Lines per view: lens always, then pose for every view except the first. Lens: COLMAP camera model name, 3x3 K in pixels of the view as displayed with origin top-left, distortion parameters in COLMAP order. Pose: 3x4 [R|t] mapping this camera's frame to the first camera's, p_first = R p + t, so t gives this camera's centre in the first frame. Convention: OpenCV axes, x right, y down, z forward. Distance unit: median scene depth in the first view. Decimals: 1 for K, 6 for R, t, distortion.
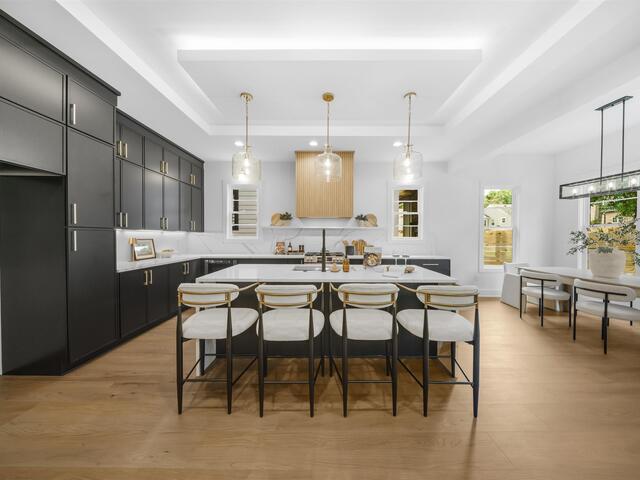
lens RADIAL K [[215.2, 0, 322.9], [0, 215.2, 239.1], [0, 0, 1]] dist [-0.002212, -0.000237]
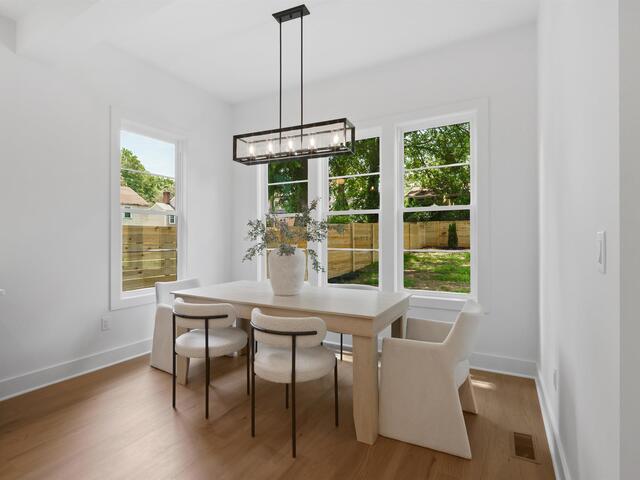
lens RADIAL K [[318.1, 0, 320.0], [0, 318.1, 240.0], [0, 0, 1]] dist [0.000061, -0.000064]
pose [[0.486332, -0.004873, 0.873761, 0.495937], [0.012427, 0.999922, -0.001340, 0.022257], [-0.873686, 0.011510, 0.486354, 0.410675]]
